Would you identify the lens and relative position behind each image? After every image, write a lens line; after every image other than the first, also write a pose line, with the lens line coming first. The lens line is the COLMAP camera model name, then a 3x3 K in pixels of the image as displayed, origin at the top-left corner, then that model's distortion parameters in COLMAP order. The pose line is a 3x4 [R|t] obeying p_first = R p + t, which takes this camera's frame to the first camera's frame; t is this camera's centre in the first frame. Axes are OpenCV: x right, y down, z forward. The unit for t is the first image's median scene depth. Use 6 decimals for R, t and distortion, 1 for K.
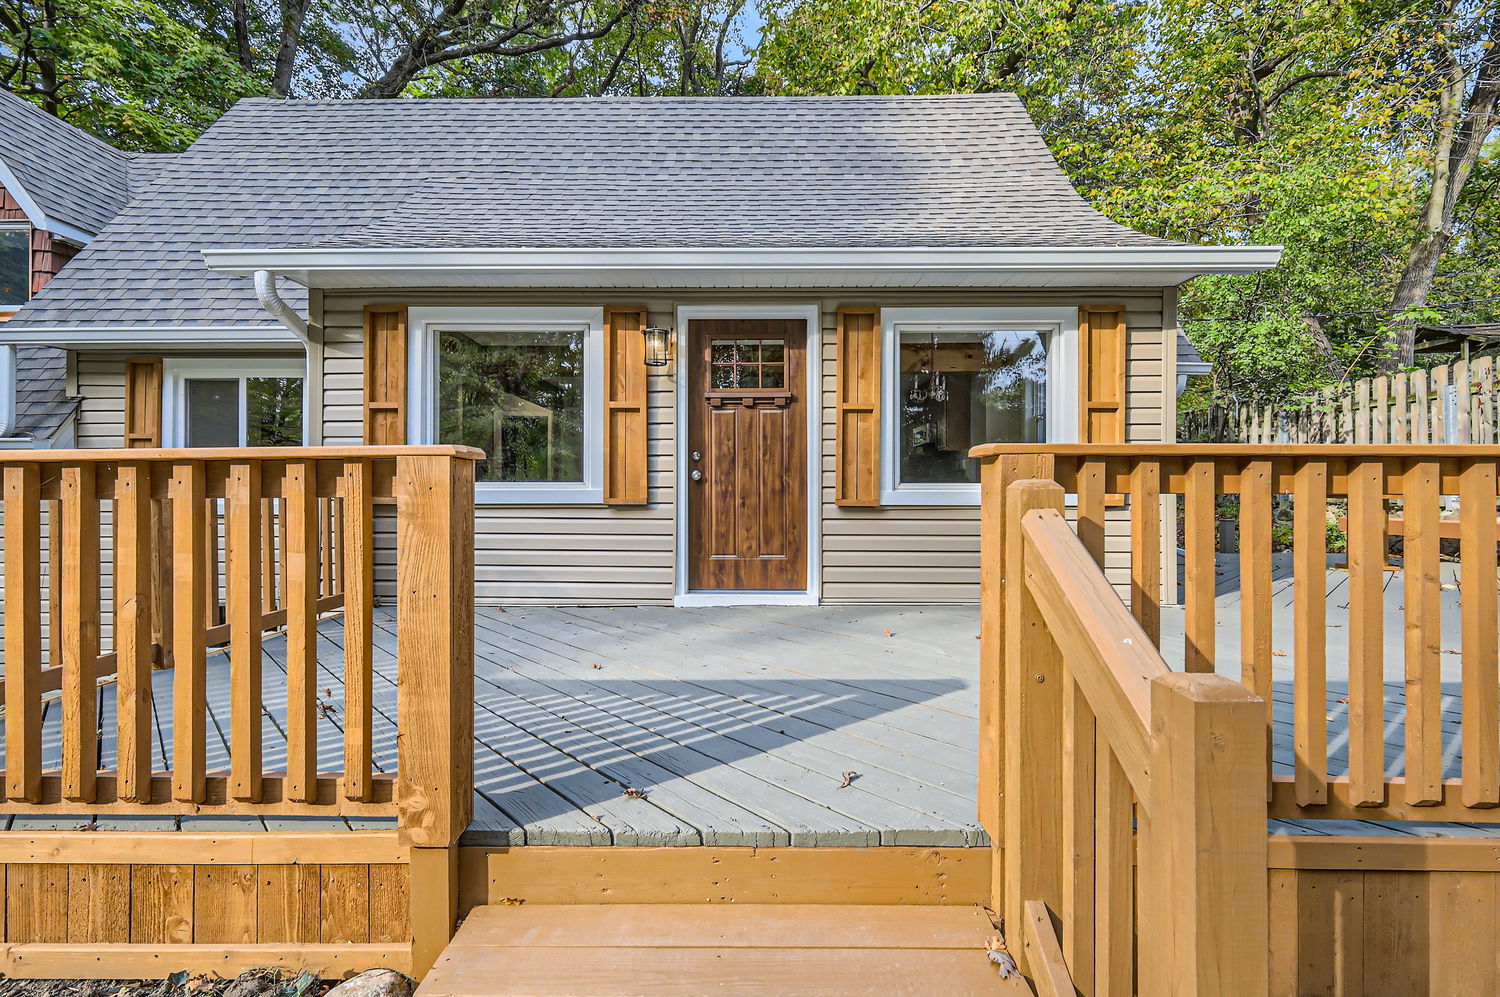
lens RADIAL K [[664.6, 0, 728.1], [0, 664.6, 498.2], [0, 0, 1]] dist [-0.001079, 0.001265]
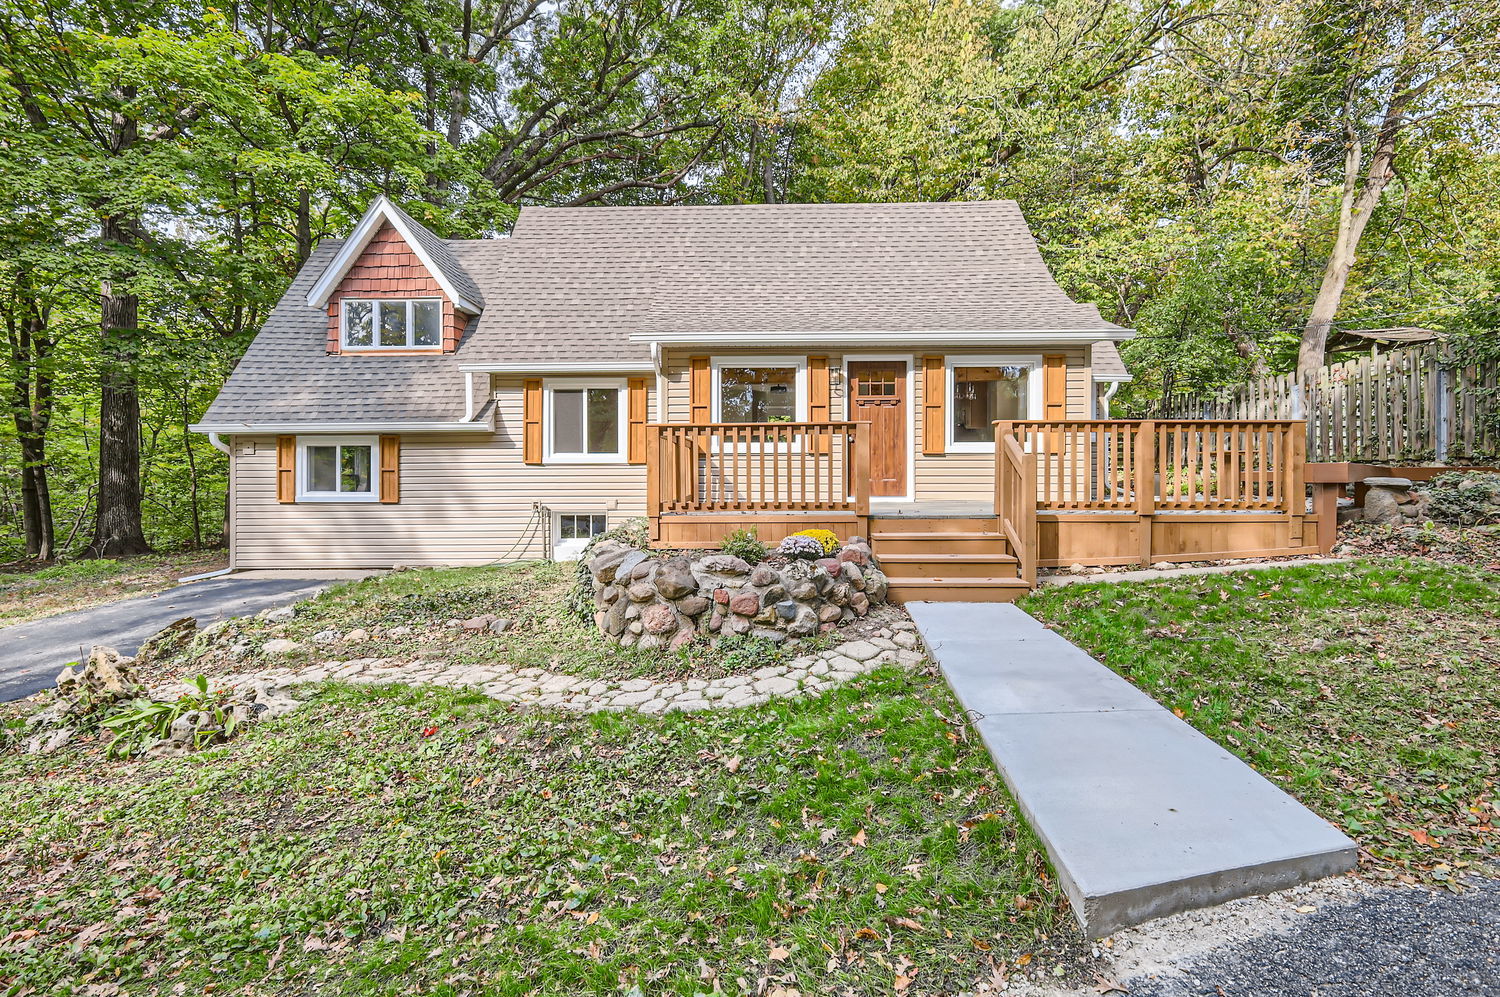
lens RADIAL K [[664.6, 0, 720.4], [0, 664.6, 481.4], [0, 0, 1]] dist [-0.001079, 0.001265]
pose [[0.999630, -0.000920, -0.027191, -0.394143], [0.000936, 0.999999, 0.000589, 0.093934], [0.027190, -0.000614, 0.999630, -1.034672]]
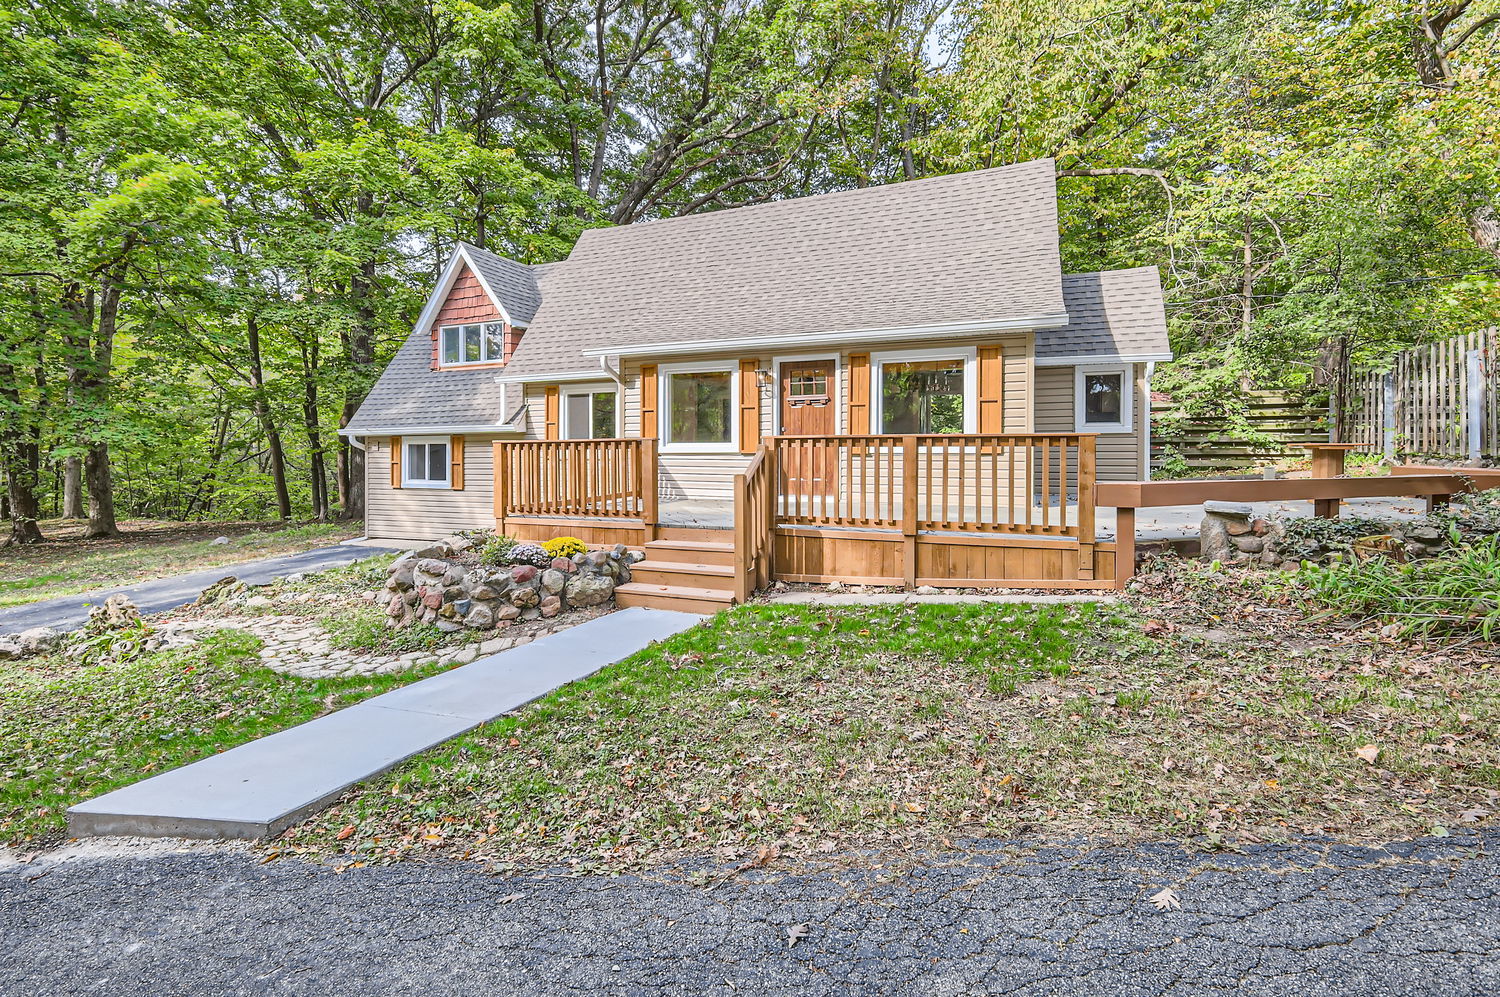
lens RADIAL K [[664.6, 0, 721.4], [0, 664.6, 456.3], [0, 0, 1]] dist [-0.001079, 0.001265]
pose [[0.922943, 0.000382, -0.384936, 0.573223], [0.002663, 0.999969, 0.007378, 0.004734], [0.384927, -0.007835, 0.922914, -0.976779]]
